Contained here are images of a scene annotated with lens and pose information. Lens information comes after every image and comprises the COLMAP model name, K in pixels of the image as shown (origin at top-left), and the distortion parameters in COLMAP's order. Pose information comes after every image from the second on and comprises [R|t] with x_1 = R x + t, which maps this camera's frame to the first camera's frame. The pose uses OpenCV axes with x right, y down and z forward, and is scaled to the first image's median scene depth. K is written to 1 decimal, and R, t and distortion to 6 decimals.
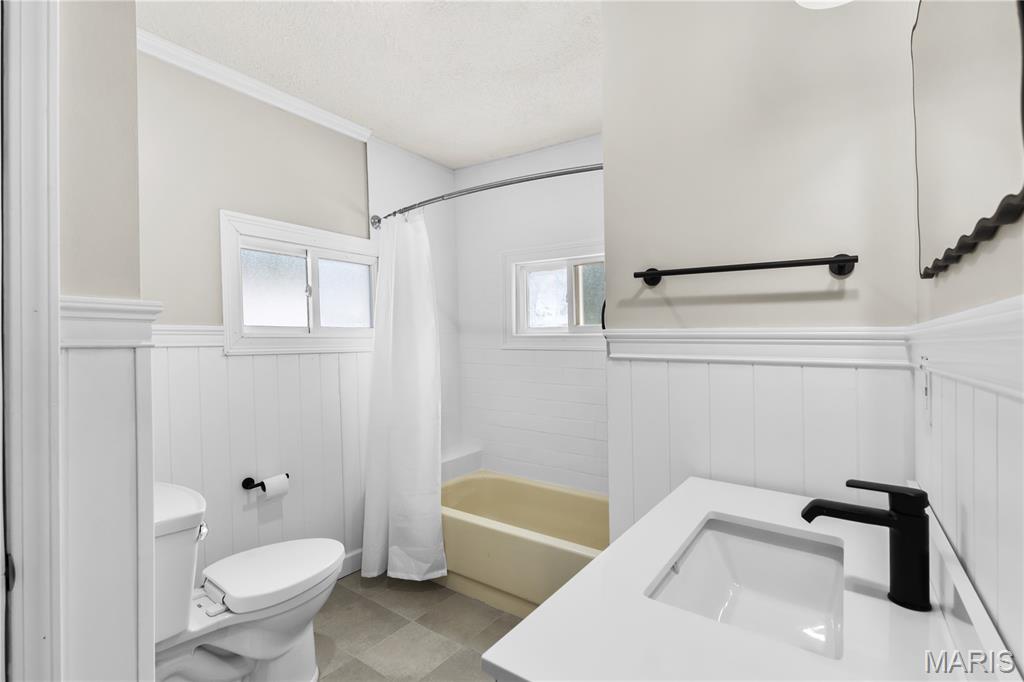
lens RADIAL K [[472.1, 0, 512.2], [0, 472.1, 341.3], [0, 0, 1]] dist [0.001908, 0.000154]
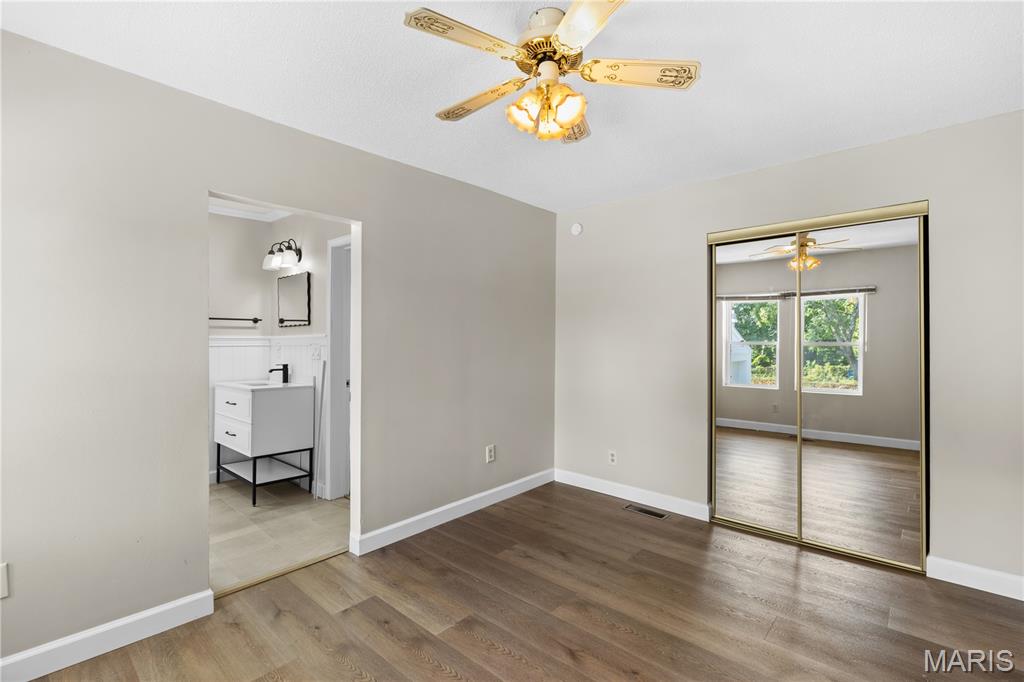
lens RADIAL K [[472.1, 0, 513.1], [0, 472.1, 338.6], [0, 0, 1]] dist [0.001908, 0.000154]
pose [[0.113986, 0.002275, 0.993480, -3.090290], [-0.000258, 0.999997, -0.002261, -0.000170], [-0.993482, 0.000001, 0.113986, -1.652274]]
